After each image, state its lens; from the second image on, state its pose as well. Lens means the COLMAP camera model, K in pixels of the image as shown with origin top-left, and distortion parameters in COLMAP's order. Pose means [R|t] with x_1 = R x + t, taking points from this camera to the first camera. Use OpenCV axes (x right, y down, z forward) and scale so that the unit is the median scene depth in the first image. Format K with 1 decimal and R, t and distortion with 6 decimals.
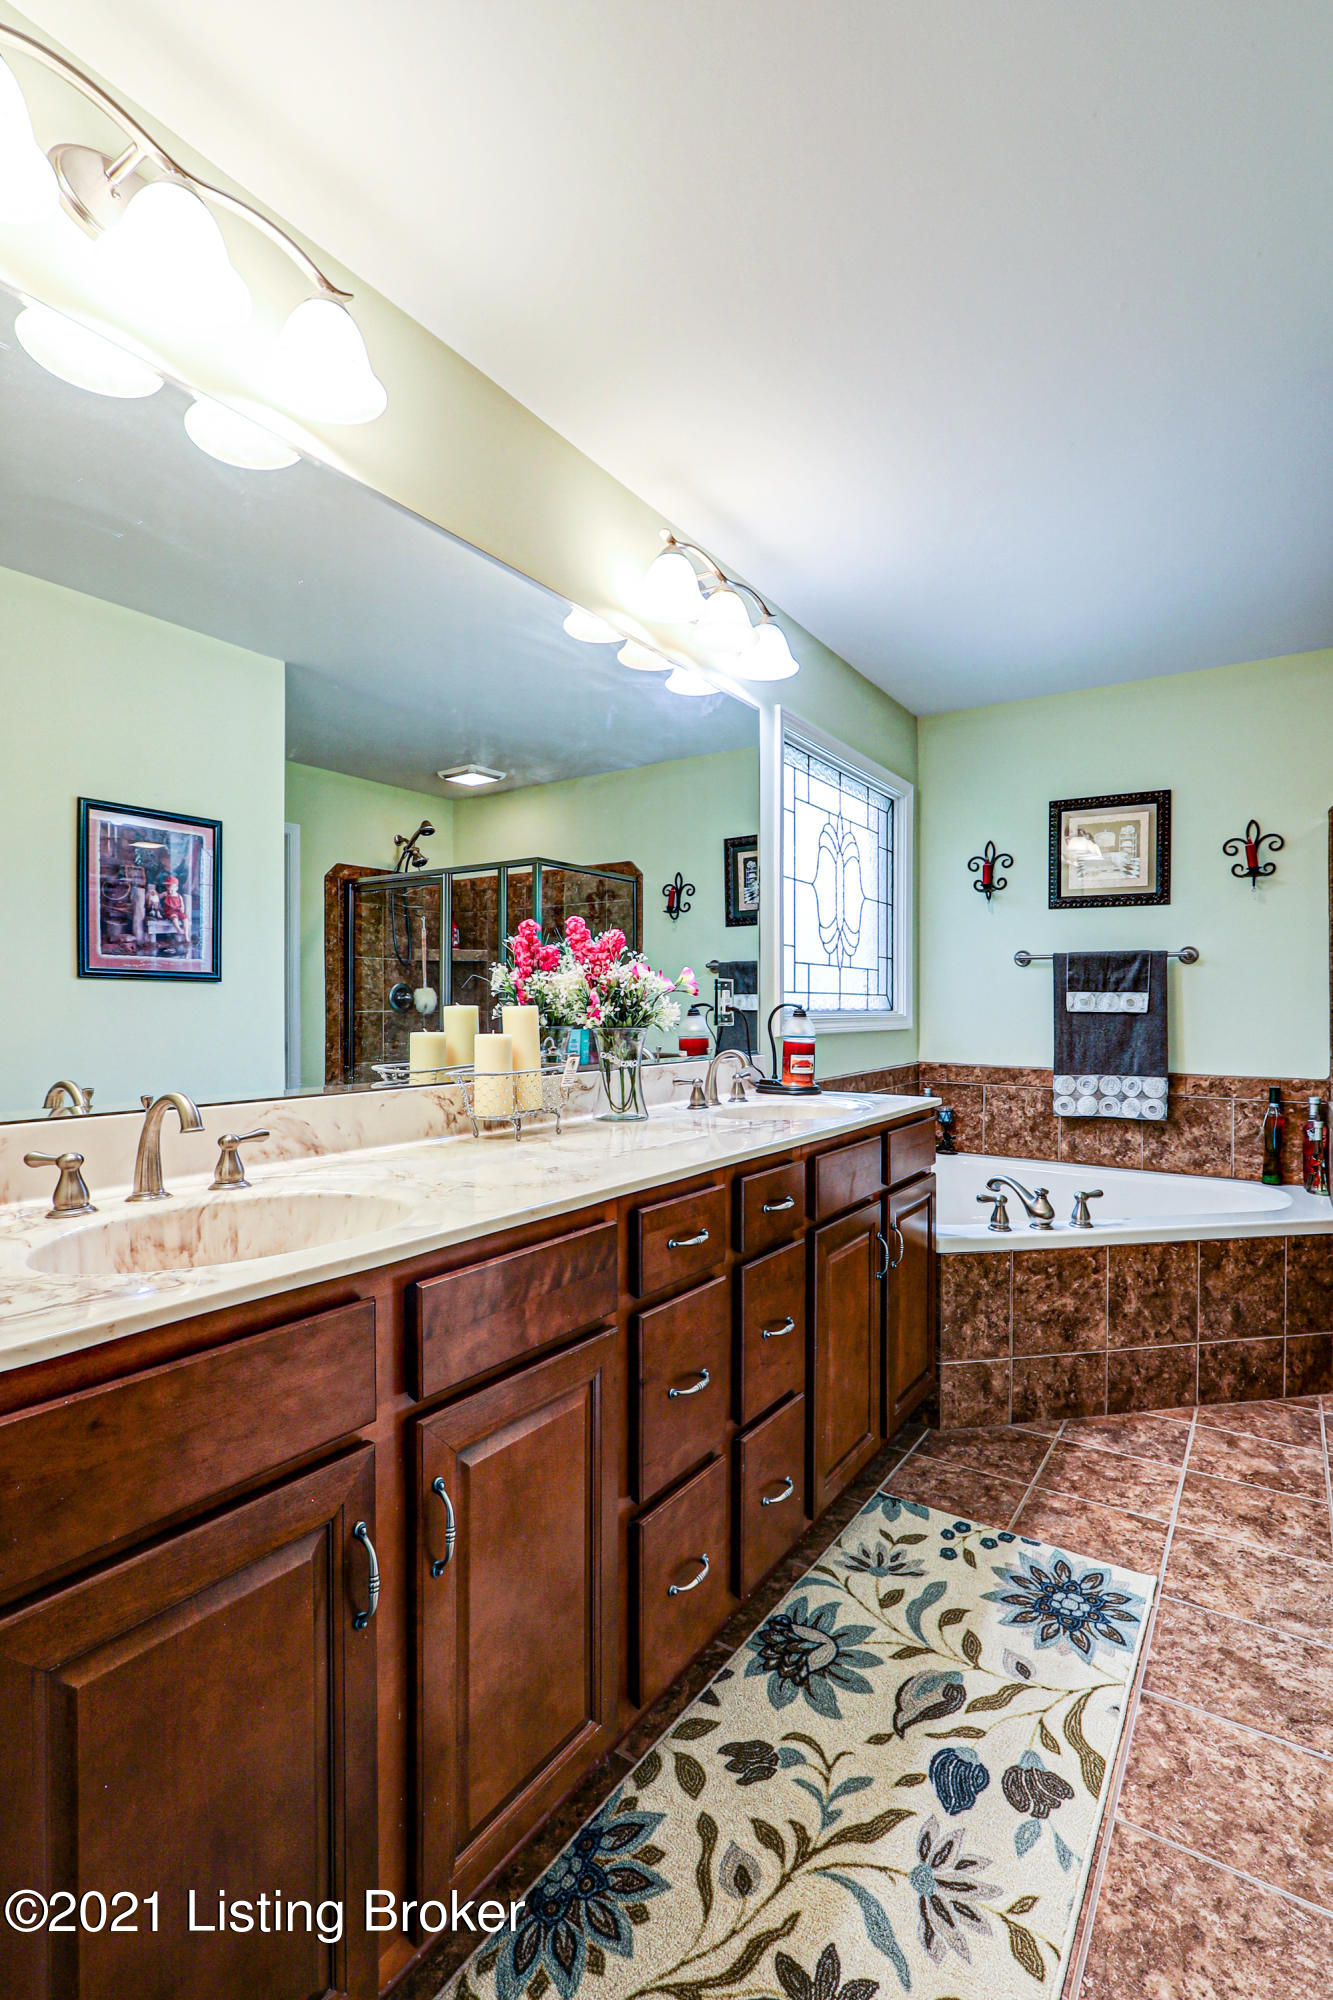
lens RADIAL K [[914.6, 0, 662.1], [0, 914.6, 998.0], [0, 0, 1]] dist [-0.016485, -0.000587]
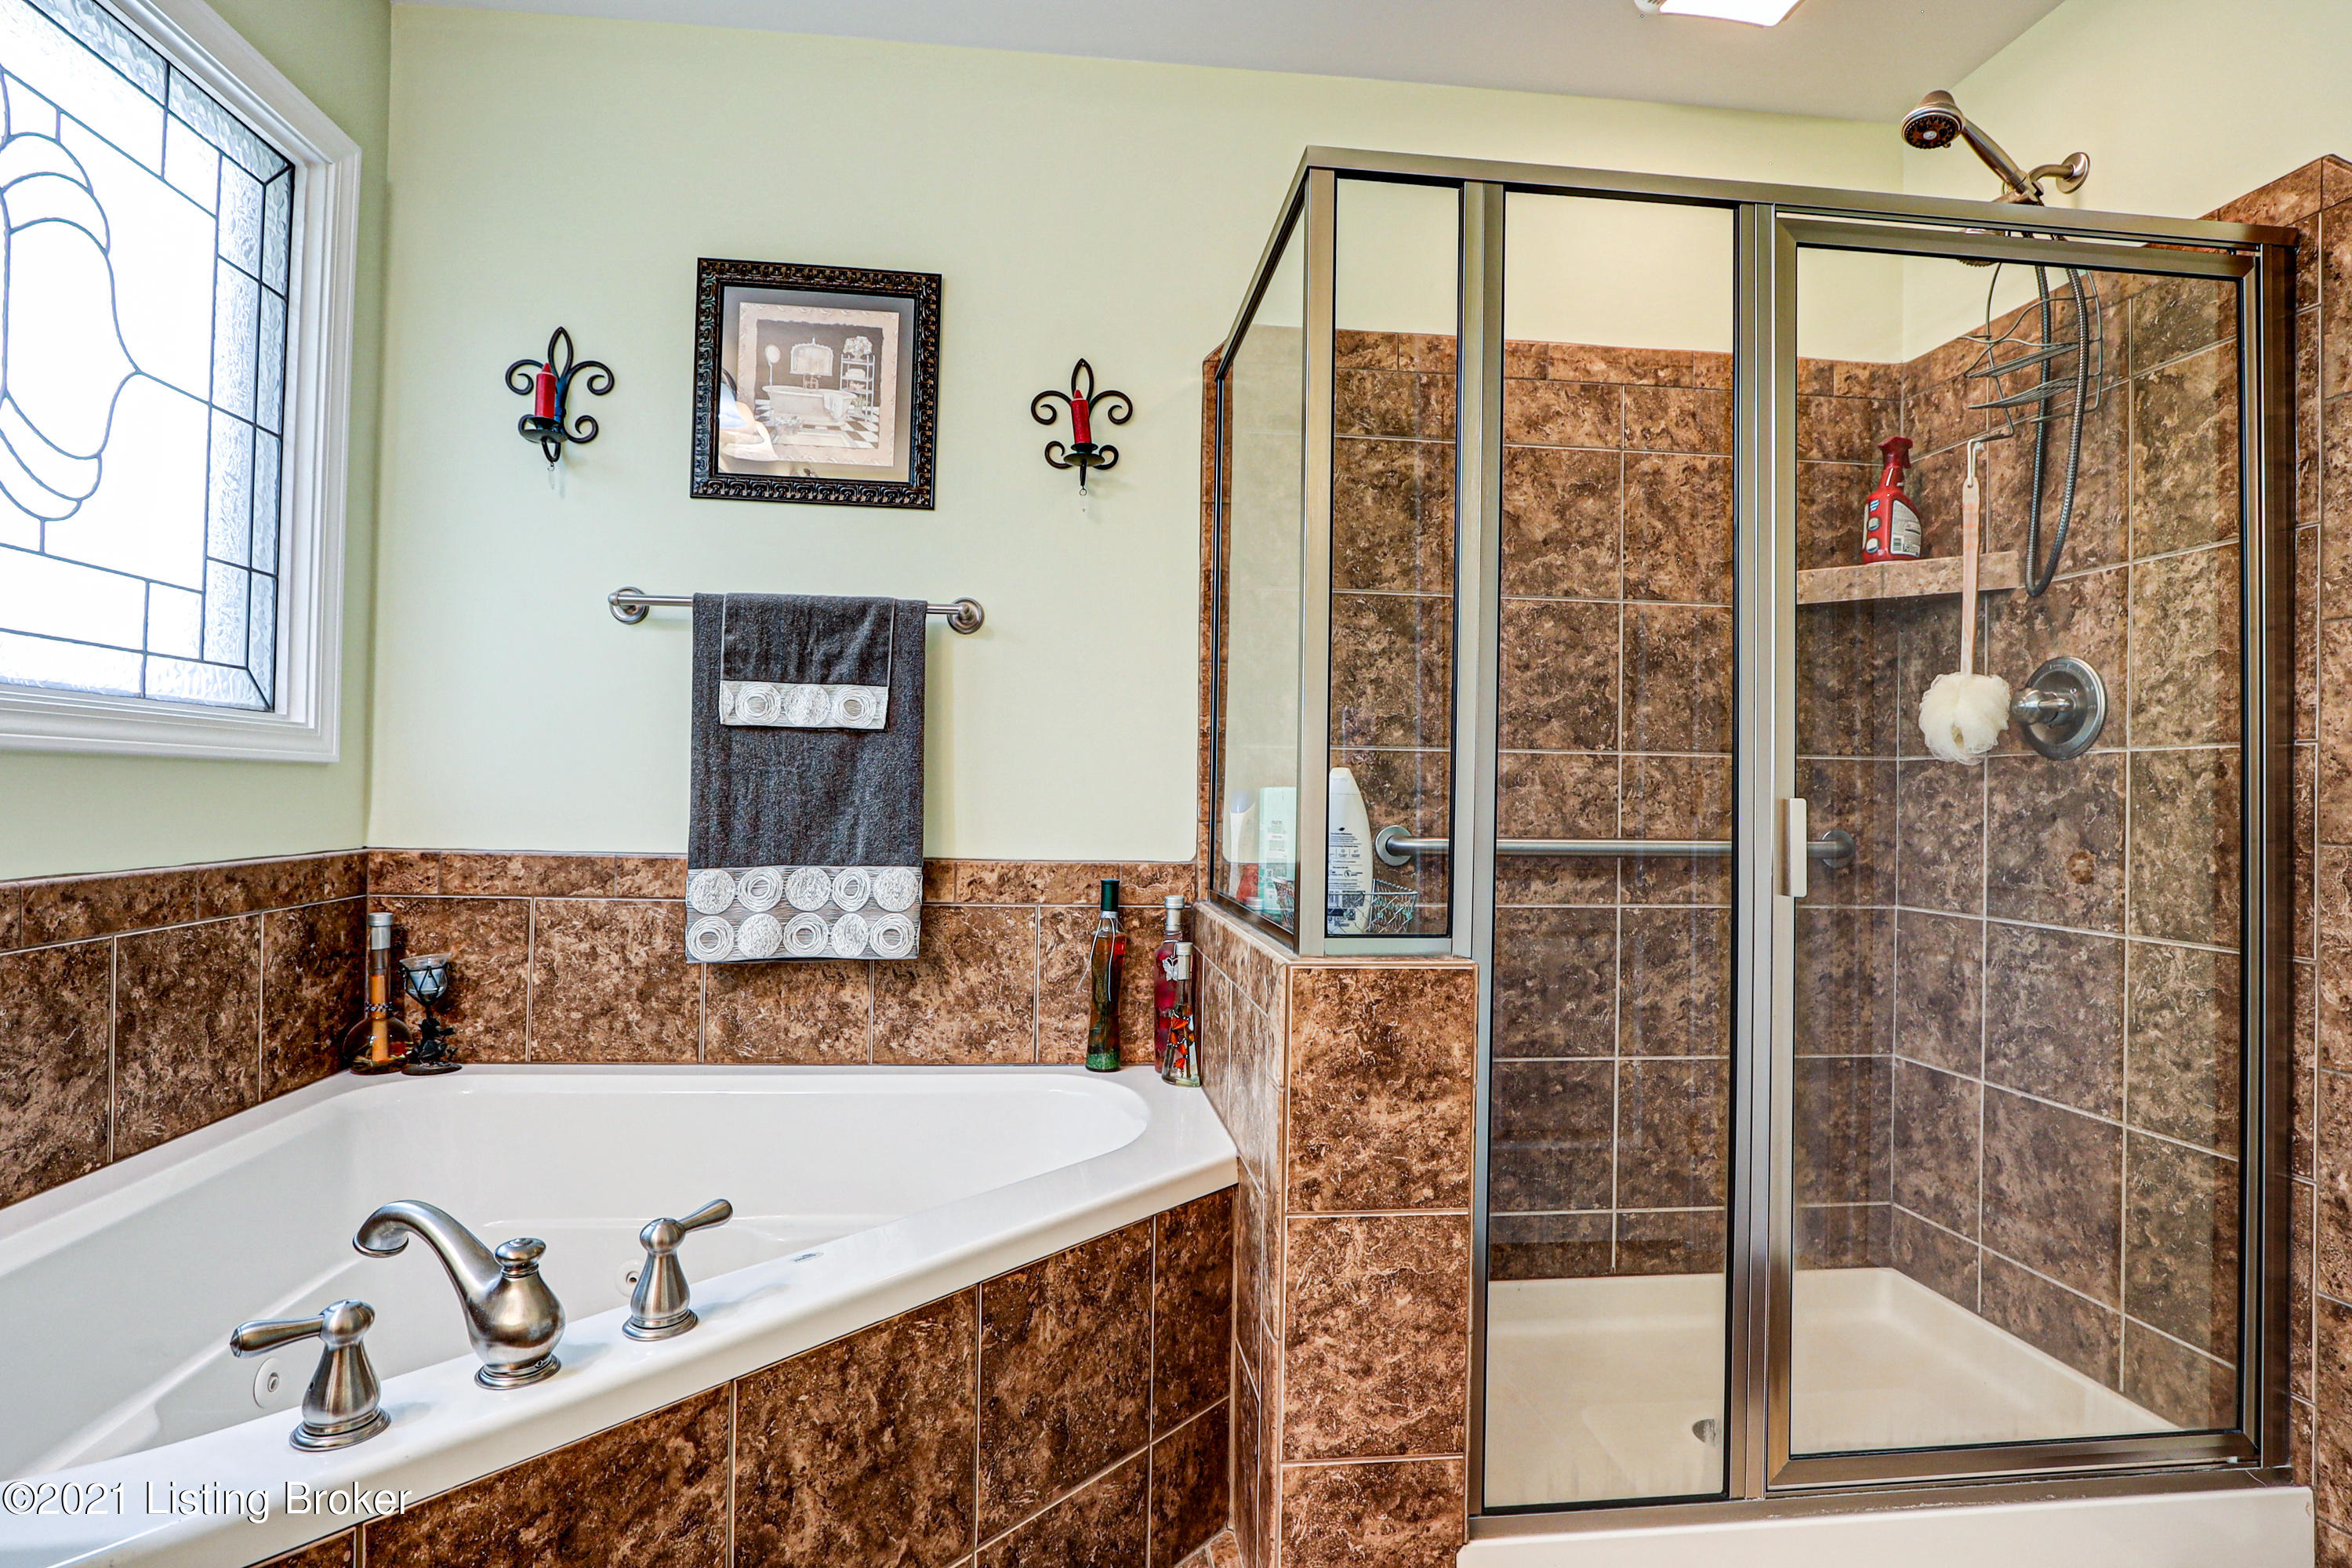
lens RADIAL K [[1256.3, 0, 1184.3], [0, 1256.3, 776.6], [0, 0, 1]] dist [-0.022349, 0.000201]
pose [[0.764565, 0.017135, 0.644319, 0.233938], [-0.017943, 0.999825, -0.005298, 0.040604], [-0.644297, -0.007510, 0.764738, 0.404999]]
